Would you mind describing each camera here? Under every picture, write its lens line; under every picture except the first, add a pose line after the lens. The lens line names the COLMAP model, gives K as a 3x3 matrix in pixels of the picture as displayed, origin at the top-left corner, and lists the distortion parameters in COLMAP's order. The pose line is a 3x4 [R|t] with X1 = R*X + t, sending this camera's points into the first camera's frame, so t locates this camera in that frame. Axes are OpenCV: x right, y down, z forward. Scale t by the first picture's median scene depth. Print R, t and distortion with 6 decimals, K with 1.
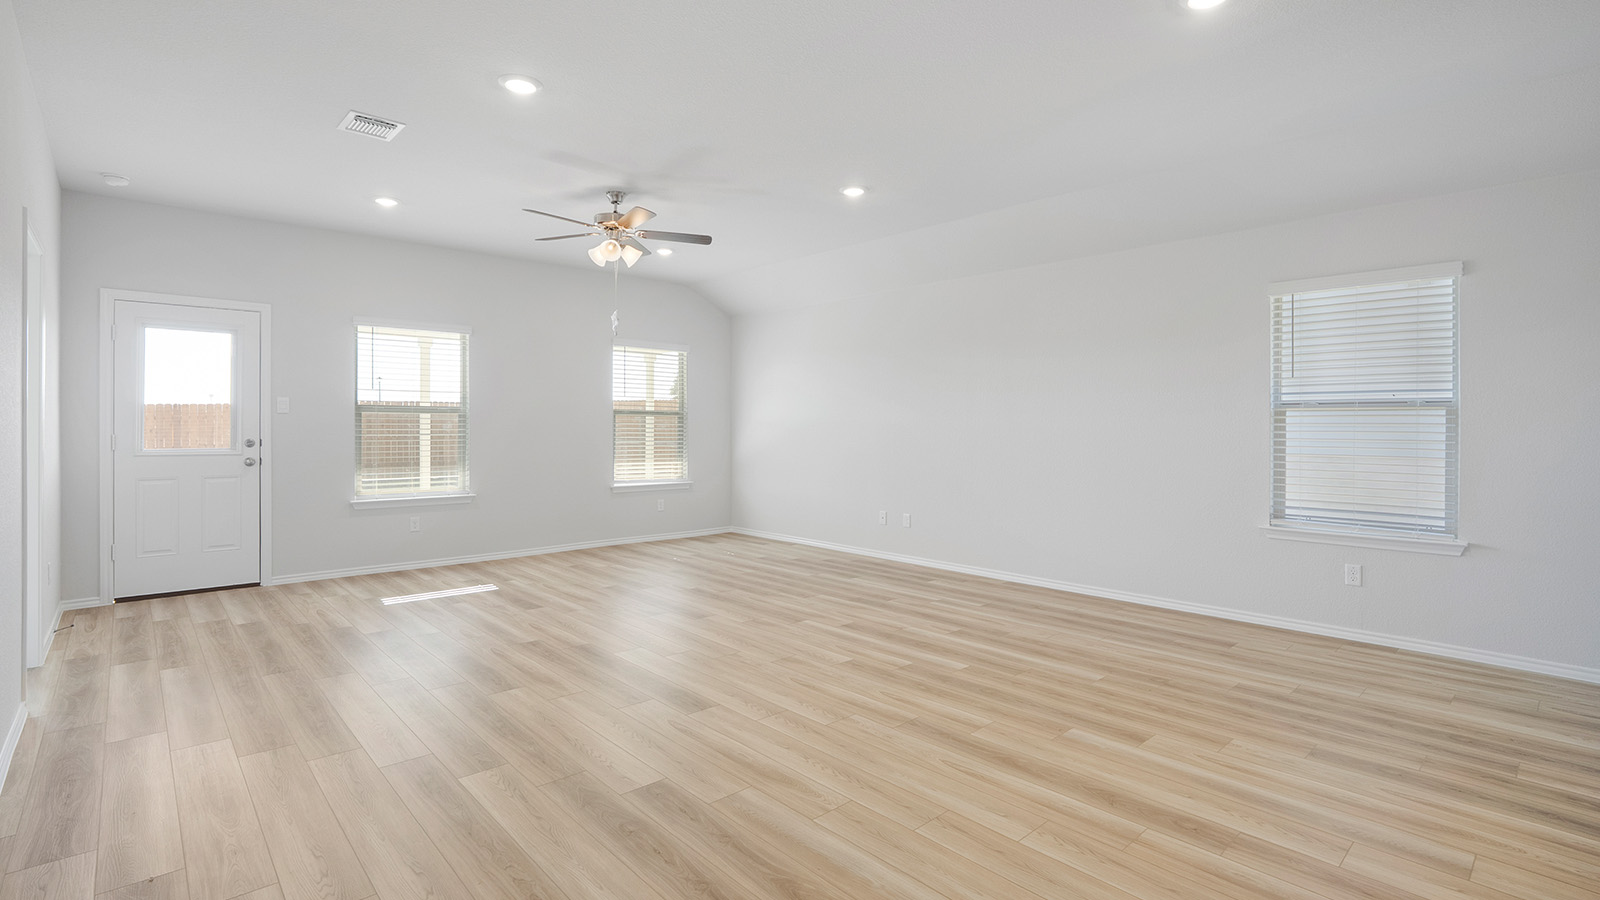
lens RADIAL K [[745.7, 0, 800.0], [0, 745.7, 450.0], [0, 0, 1]] dist [-0.001899, 0.000015]
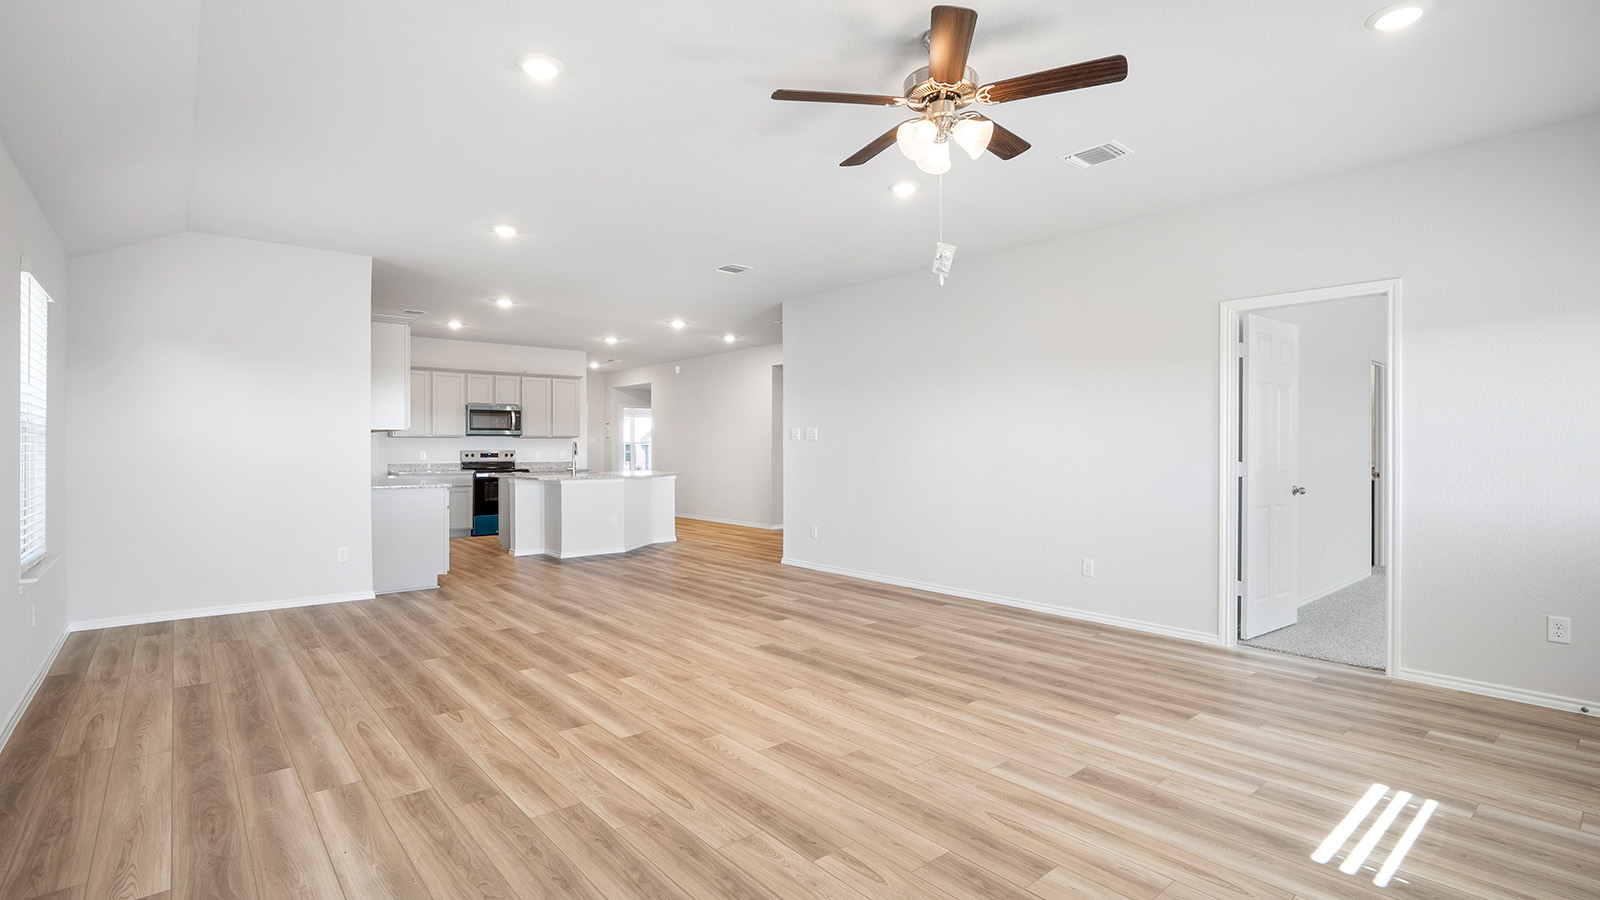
lens RADIAL K [[745.7, 0, 800.0], [0, 745.7, 450.0], [0, 0, 1]] dist [-0.001899, 0.000015]
pose [[-0.999395, -0.003592, 0.034597, -0.203362], [-0.002428, 0.999431, 0.033631, -0.061871], [-0.034698, 0.033526, -0.998835, 1.956917]]
